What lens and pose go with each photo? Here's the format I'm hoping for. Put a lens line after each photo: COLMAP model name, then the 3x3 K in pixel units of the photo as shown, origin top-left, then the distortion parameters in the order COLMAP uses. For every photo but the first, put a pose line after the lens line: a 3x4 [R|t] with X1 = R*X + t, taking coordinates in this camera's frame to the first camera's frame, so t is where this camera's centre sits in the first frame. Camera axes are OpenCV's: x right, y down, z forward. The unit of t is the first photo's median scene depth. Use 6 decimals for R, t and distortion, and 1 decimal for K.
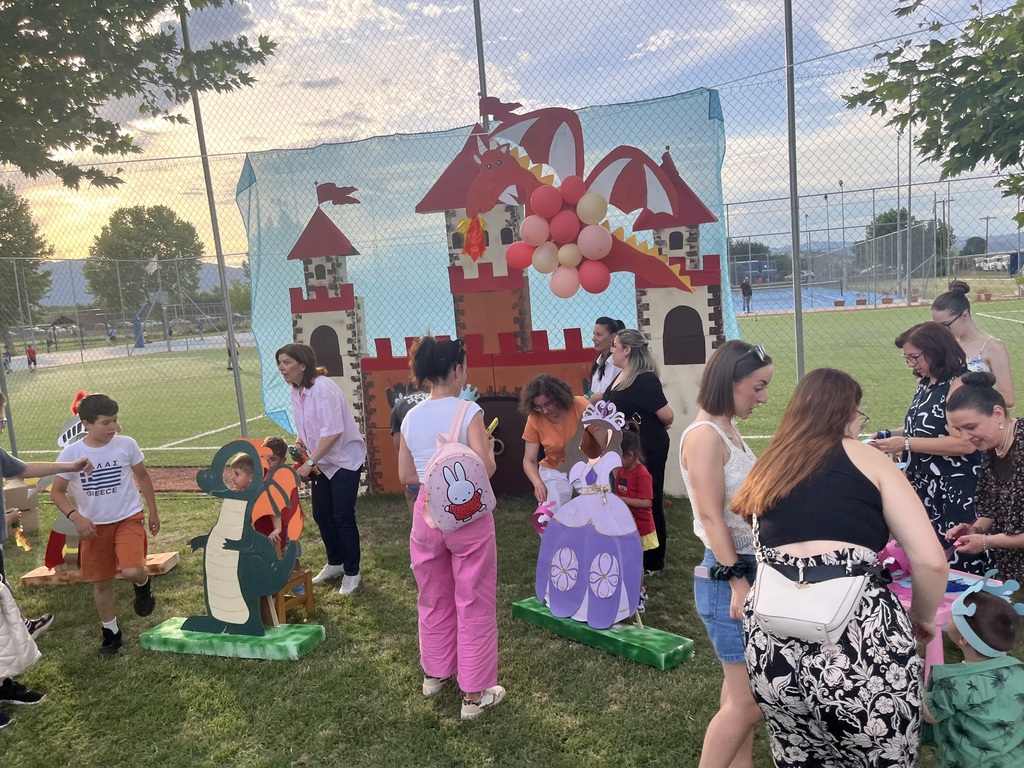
lens RADIAL K [[789.9, 0, 511.0], [0, 789.9, 388.4], [0, 0, 1]] dist [0.033722, -0.043023]
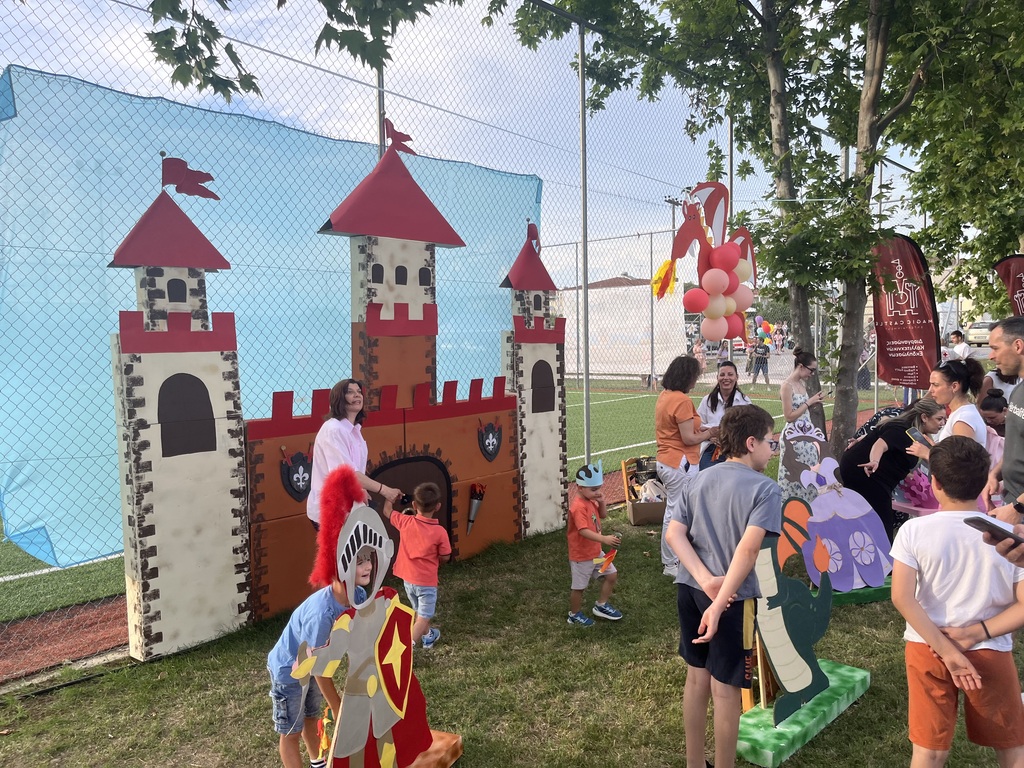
lens RADIAL K [[789.9, 0, 511.0], [0, 789.9, 381.5], [0, 0, 1]] dist [0.033722, -0.043023]
pose [[0.428454, 0.014605, 0.903446, -0.713689], [0.096260, 0.993441, -0.061711, -0.007976], [-0.898422, 0.113406, 0.424238, 0.497491]]
